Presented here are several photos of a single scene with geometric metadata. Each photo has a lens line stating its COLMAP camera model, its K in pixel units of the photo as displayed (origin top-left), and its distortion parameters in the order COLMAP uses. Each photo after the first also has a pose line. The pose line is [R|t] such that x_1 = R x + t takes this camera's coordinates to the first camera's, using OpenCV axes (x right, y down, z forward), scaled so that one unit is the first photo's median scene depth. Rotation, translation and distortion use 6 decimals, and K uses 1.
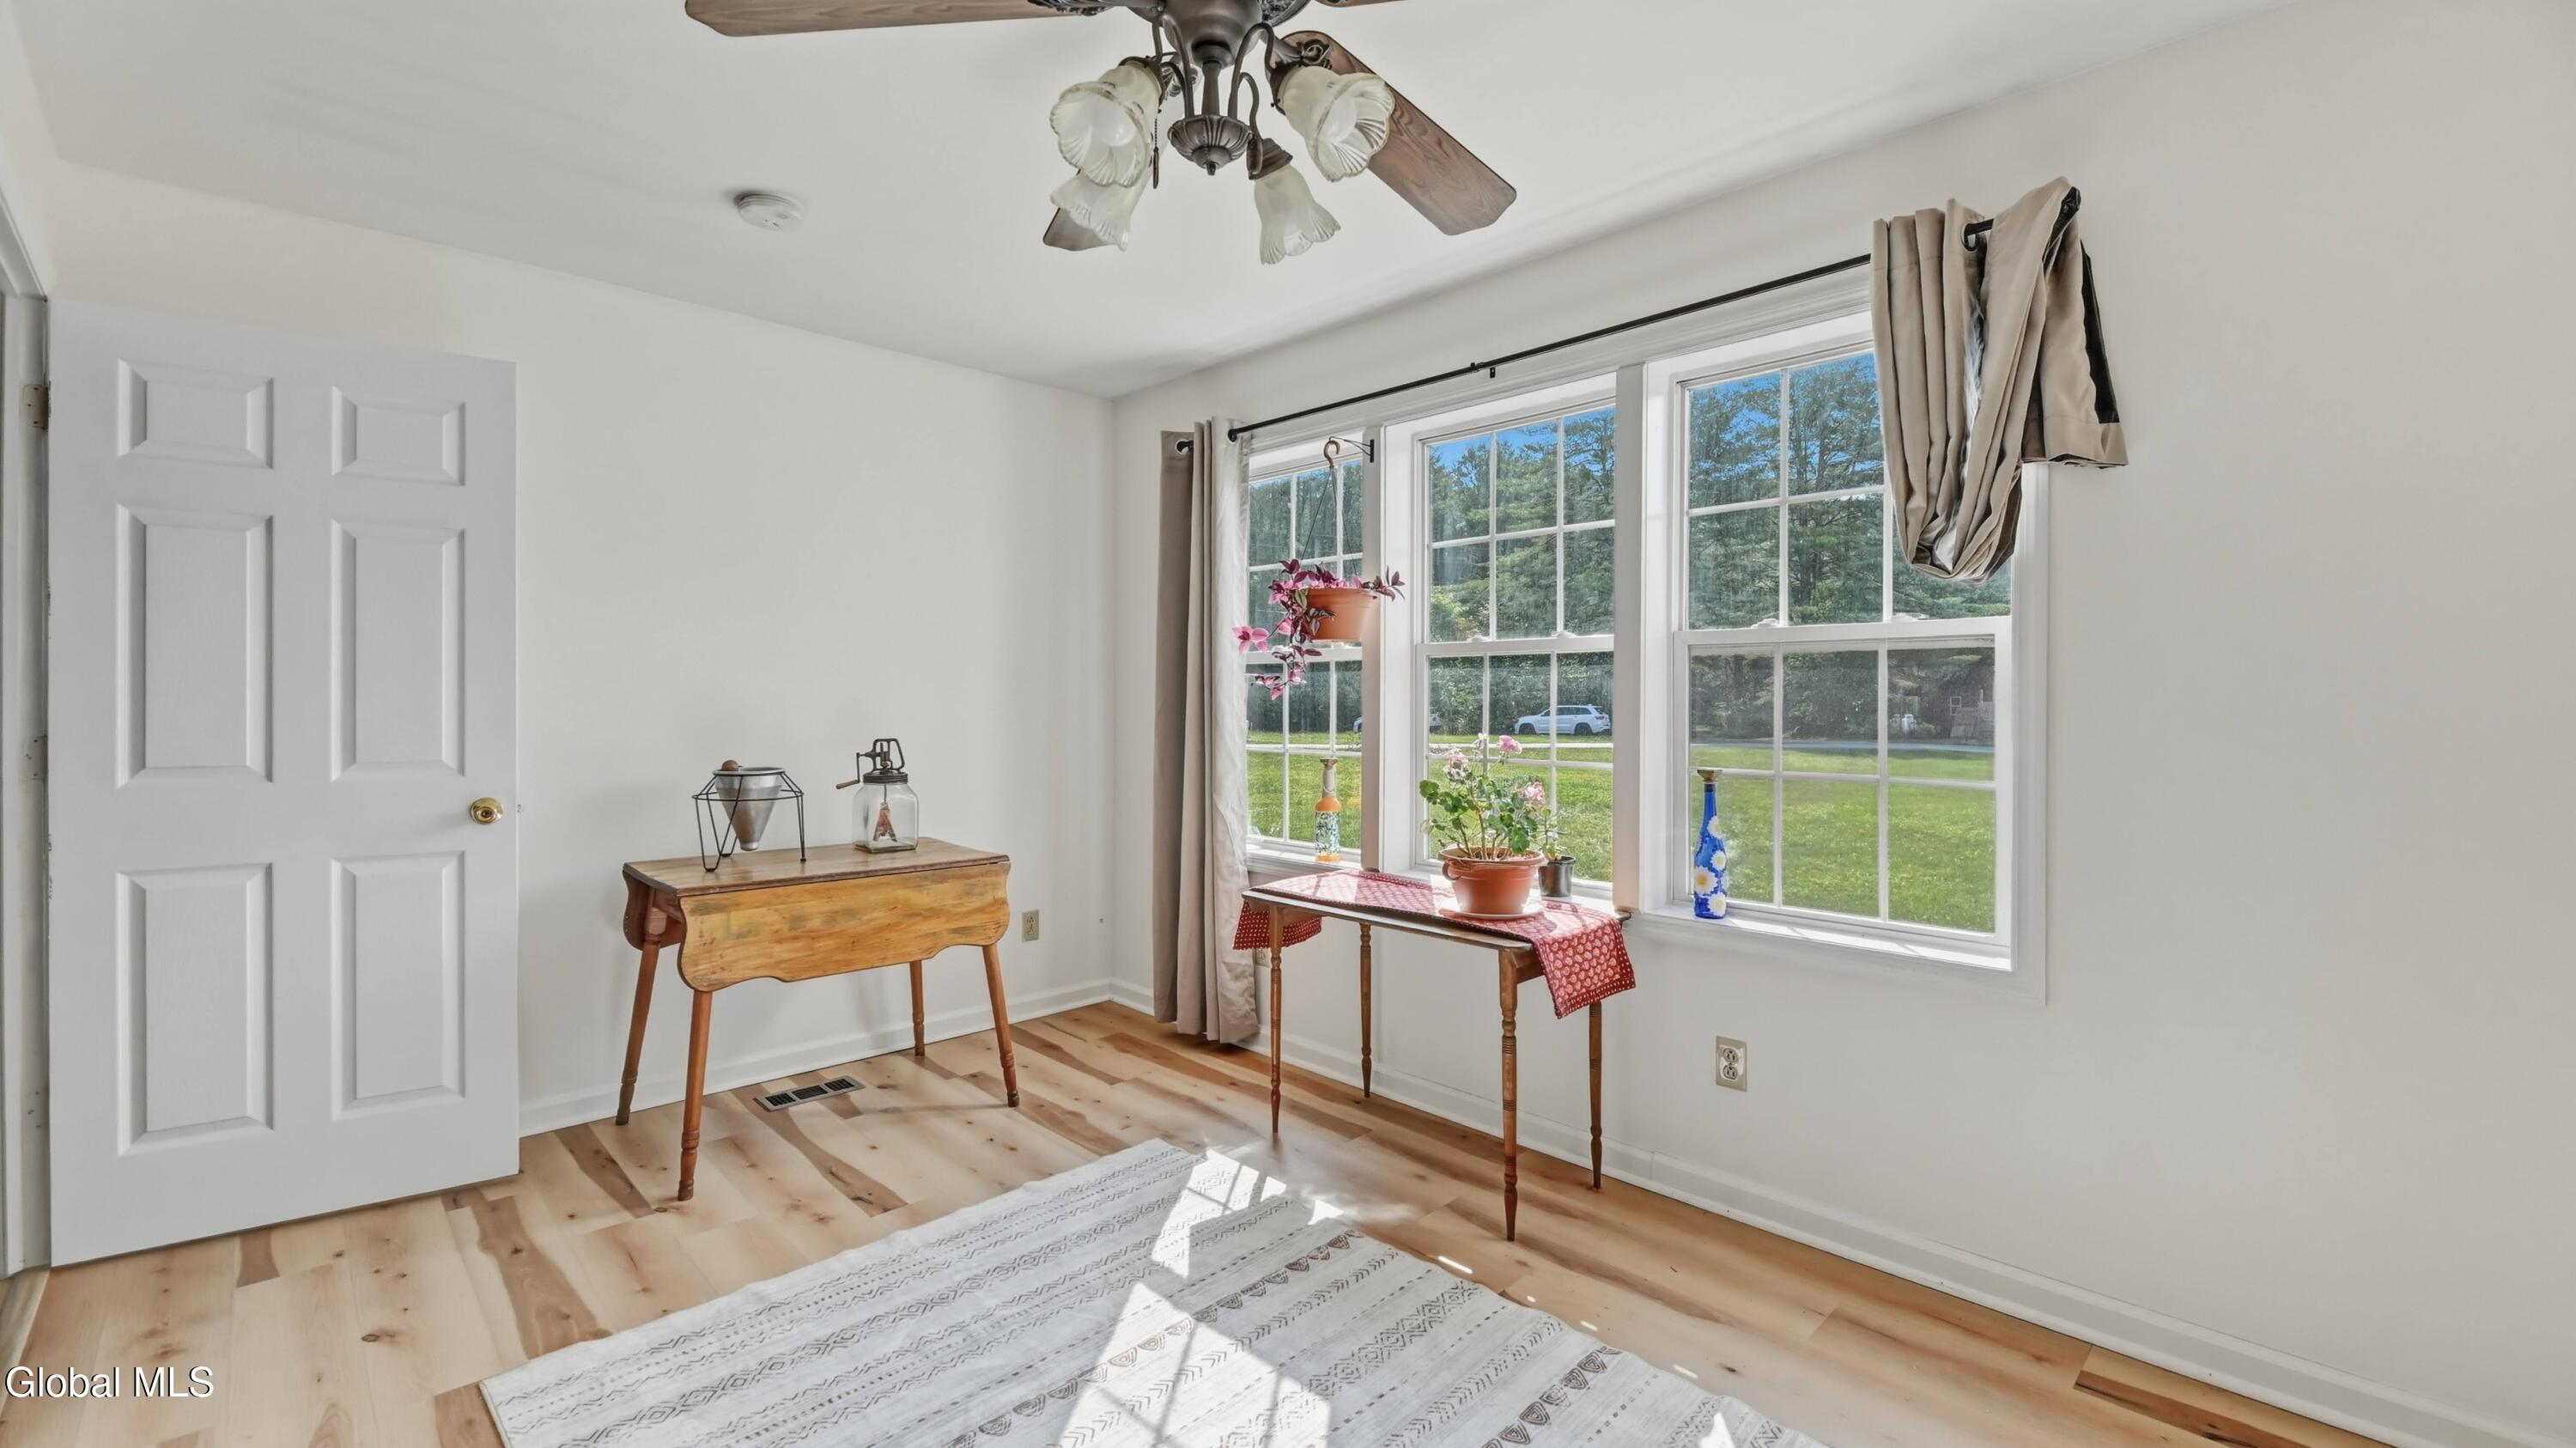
lens RADIAL K [[1064.3, 0, 1276.8], [0, 1064.3, 716.9], [0, 0, 1]] dist [0.001443, 0.000045]
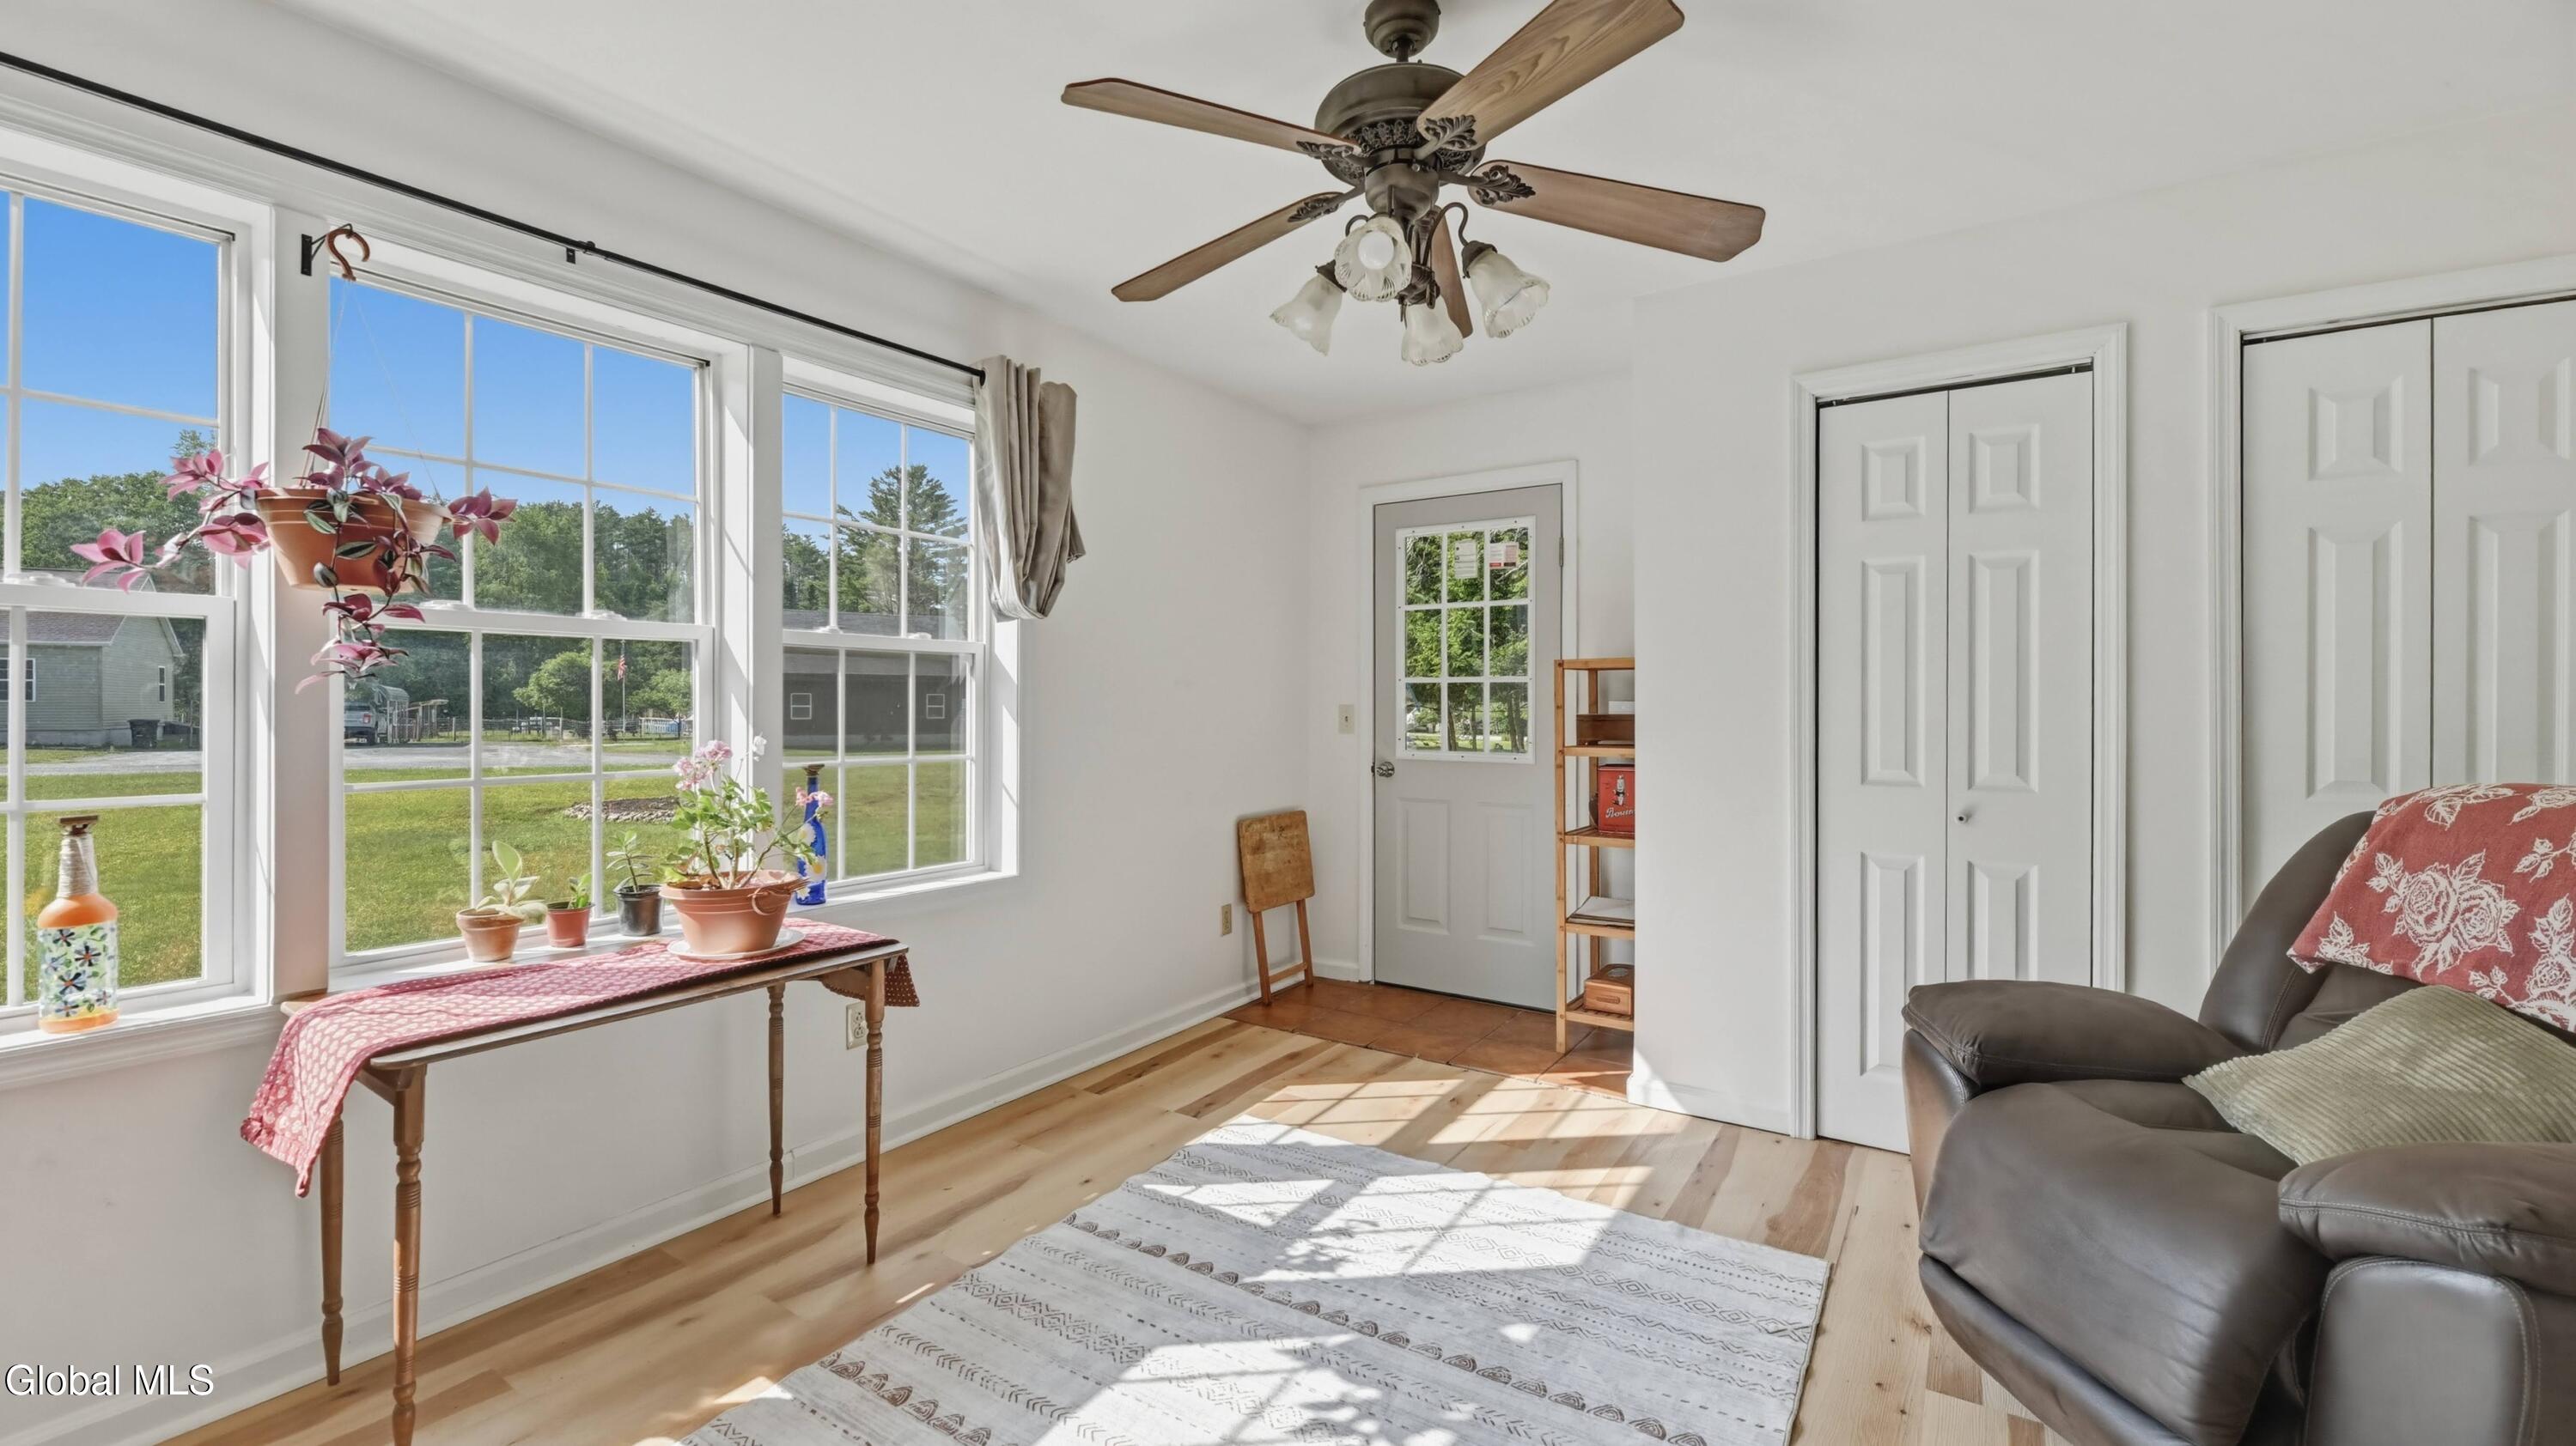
lens RADIAL K [[1064.0, 0, 1277.4], [0, 1064.0, 708.9], [0, 0, 1]] dist [0.001443, 0.000045]
pose [[-0.217170, -0.007290, 0.976107, -0.803751], [0.000898, 0.999970, 0.007668, -0.014495], [-0.976133, 0.002542, -0.217157, 0.862269]]
